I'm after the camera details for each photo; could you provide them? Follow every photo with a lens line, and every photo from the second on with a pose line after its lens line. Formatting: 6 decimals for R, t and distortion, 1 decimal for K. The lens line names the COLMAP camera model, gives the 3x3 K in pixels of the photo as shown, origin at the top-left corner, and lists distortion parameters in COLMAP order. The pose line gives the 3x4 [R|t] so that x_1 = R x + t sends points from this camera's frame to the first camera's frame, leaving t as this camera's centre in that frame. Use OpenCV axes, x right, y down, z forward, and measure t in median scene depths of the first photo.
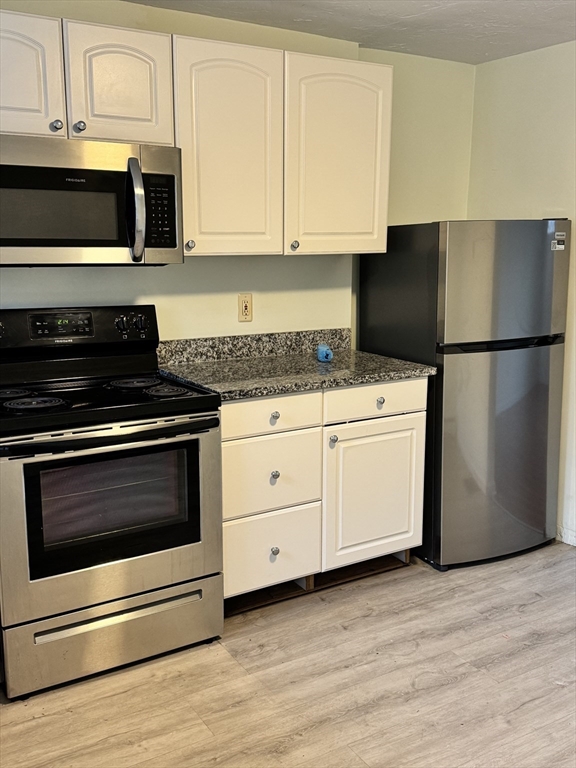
lens RADIAL K [[757.9, 0, 300.3], [0, 757.9, 384.1], [0, 0, 1]] dist [0.147203, -0.248606]
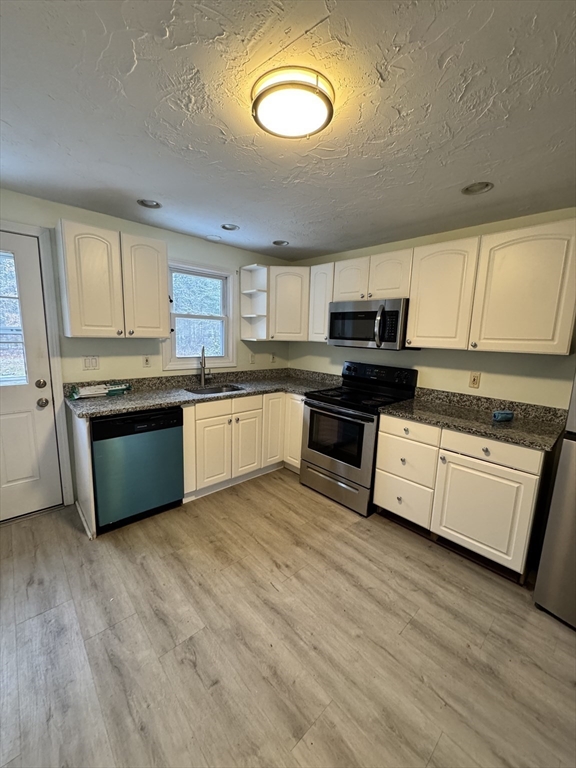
lens RADIAL K [[309.9, 0, 288.0], [0, 309.9, 384.0], [0, 0, 1]] dist [-0.002077, -0.000191]
pose [[0.186710, 0.160914, -0.969147, 0.642489], [-0.221514, 0.967986, 0.118046, -0.094877], [0.957116, 0.192640, 0.216377, 0.508807]]
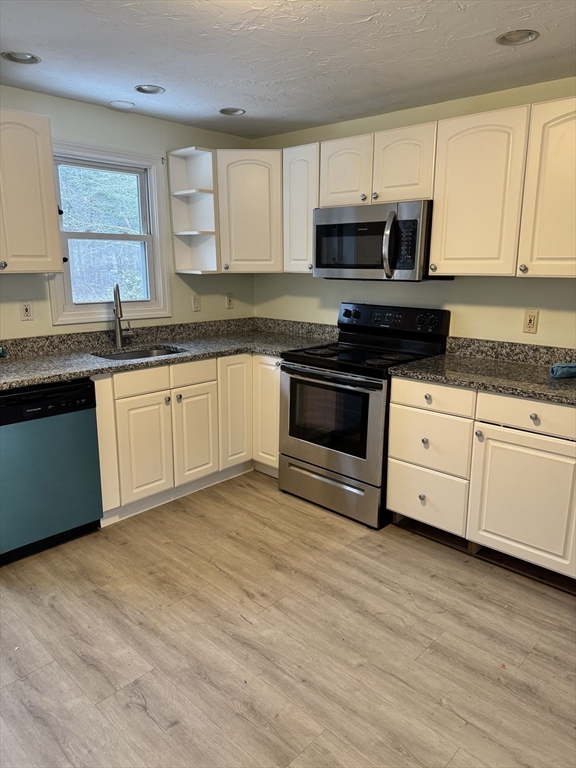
lens RADIAL K [[541.2, 0, 289.2], [0, 541.2, 389.3], [0, 0, 1]] dist [0.111745, -0.173778]
pose [[0.250277, 0.220392, -0.942756, 0.787006], [-0.190606, 0.965906, 0.175203, -0.090323], [0.949226, 0.135845, 0.283752, 0.485139]]
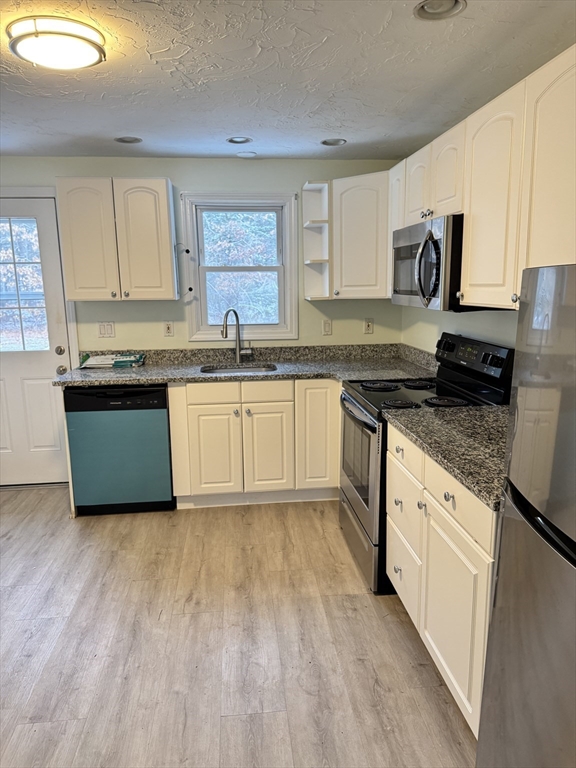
lens RADIAL K [[544.3, 0, 283.1], [0, 544.3, 388.0], [0, 0, 1]] dist [0.110713, -0.154294]
pose [[-0.447656, 0.173687, -0.877175, 0.718614], [-0.160641, 0.949375, 0.269964, -0.229329], [0.879658, 0.261762, -0.397093, 1.122389]]
